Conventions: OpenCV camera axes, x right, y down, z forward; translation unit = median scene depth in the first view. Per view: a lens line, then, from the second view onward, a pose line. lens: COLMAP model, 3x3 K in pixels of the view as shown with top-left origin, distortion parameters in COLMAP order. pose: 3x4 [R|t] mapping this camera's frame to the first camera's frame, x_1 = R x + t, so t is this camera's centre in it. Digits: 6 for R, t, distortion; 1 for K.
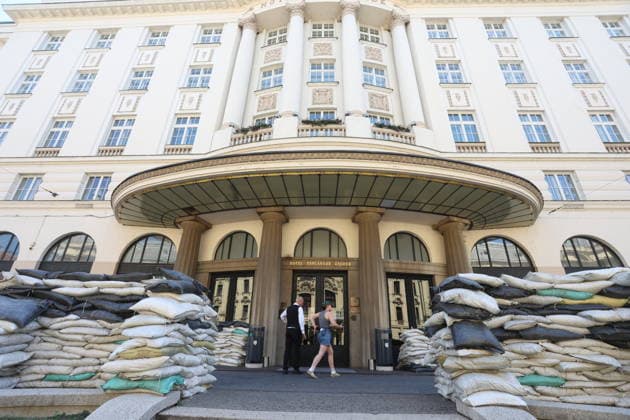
lens RADIAL K [[269.5, 0, 315.0], [0, 269.5, 210.0], [0, 0, 1]] dist [-0.053913, 0.014264]
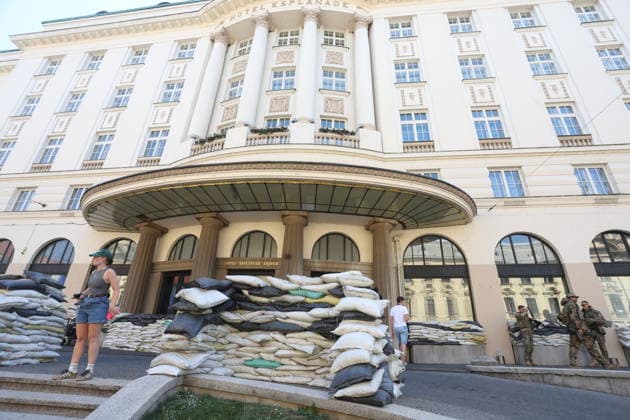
lens RADIAL K [[269.5, 0, 315.0], [0, 269.5, 210.0], [0, 0, 1]] dist [-0.053913, 0.014264]
pose [[0.996930, -0.027561, -0.073287, 0.260466], [0.028292, 0.999560, 0.008951, -0.015420], [0.073008, -0.010997, 0.997271, -0.048257]]
